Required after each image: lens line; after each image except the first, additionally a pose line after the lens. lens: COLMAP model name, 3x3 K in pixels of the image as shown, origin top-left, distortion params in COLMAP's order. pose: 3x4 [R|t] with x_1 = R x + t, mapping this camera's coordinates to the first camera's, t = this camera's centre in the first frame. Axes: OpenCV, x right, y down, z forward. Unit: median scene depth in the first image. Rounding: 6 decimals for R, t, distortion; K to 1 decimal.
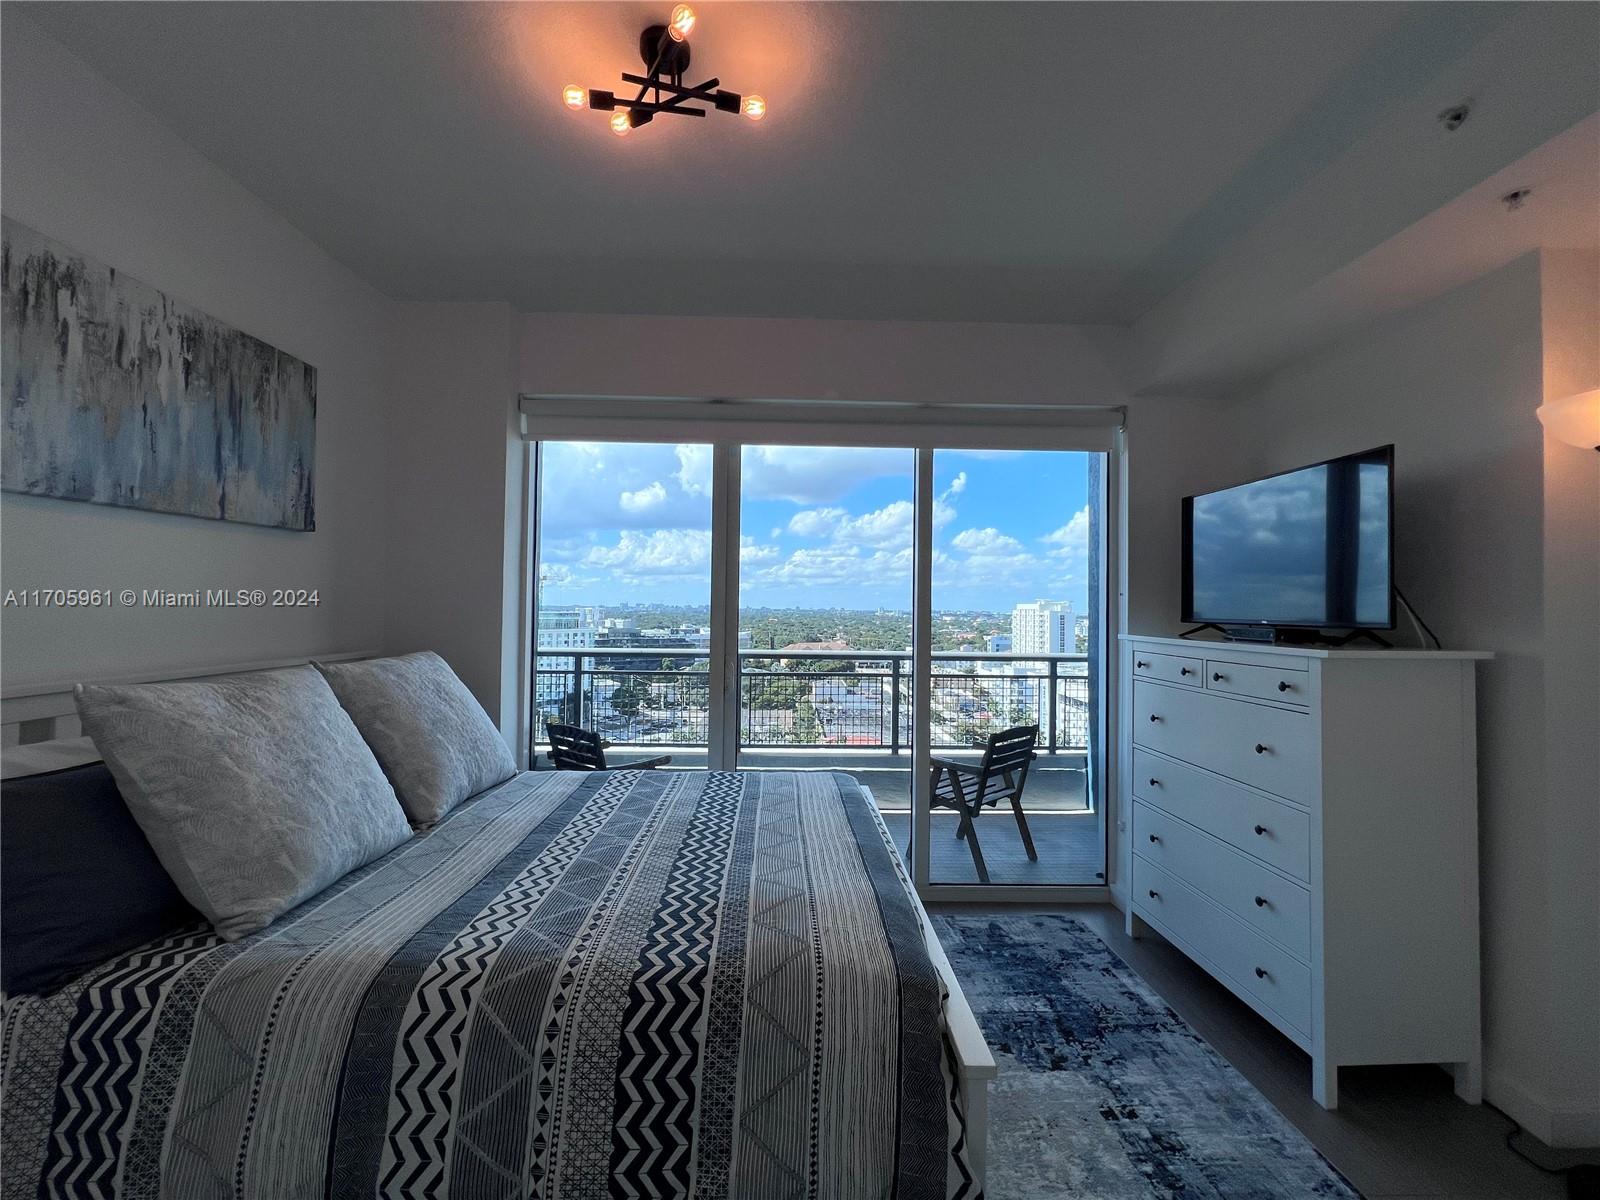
lens RADIAL K [[642.1, 0, 795.6], [0, 642.1, 596.8], [0, 0, 1]] dist [-0.001701, 0.001010]
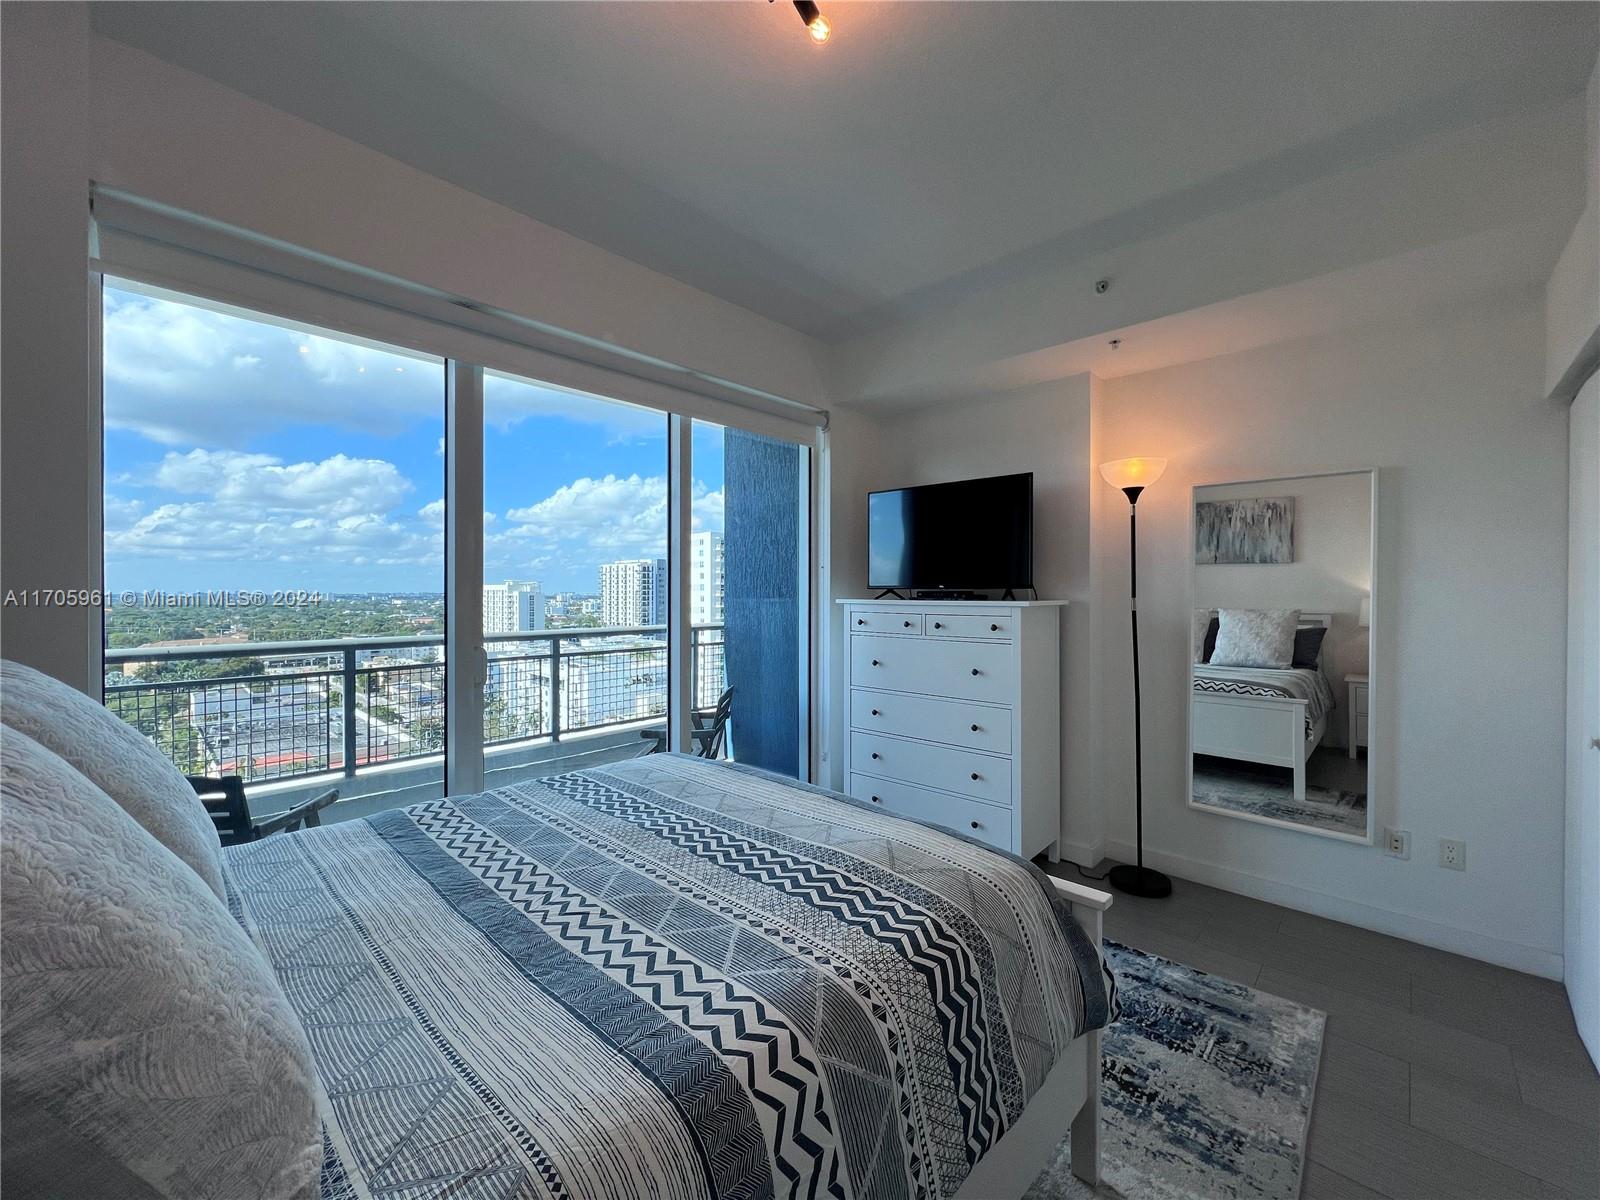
lens RADIAL K [[642.1, 0, 796.2], [0, 642.1, 592.8], [0, 0, 1]] dist [-0.001701, 0.001010]
pose [[0.705271, -0.013312, 0.708813, -0.248393], [-0.003655, 0.999742, 0.022413, 0.011286], [-0.708928, -0.018397, 0.705040, 0.113467]]
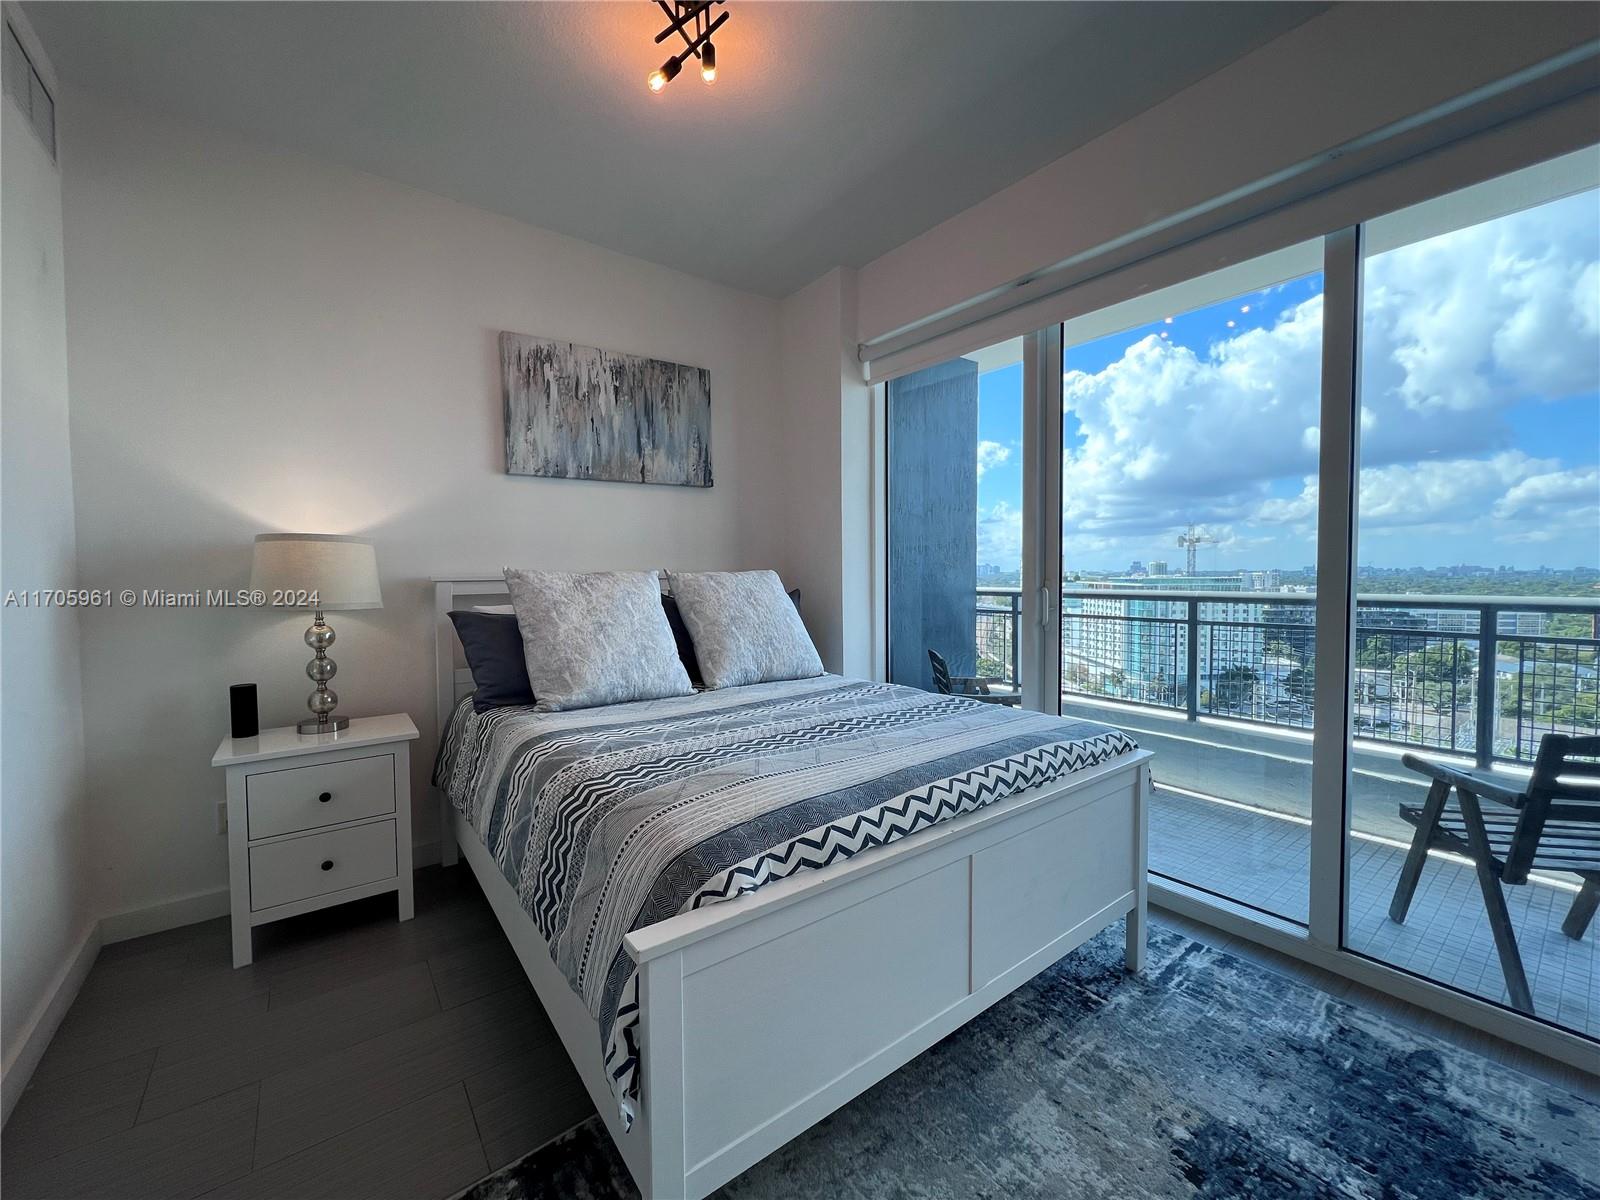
lens RADIAL K [[642.1, 0, 798.4], [0, 642.1, 593.4], [0, 0, 1]] dist [-0.001701, 0.001010]
pose [[0.594796, 0.010972, -0.803802, 0.251608], [0.026495, 0.999096, 0.033244, 0.046835], [0.803440, -0.041070, 0.593967, 0.146833]]
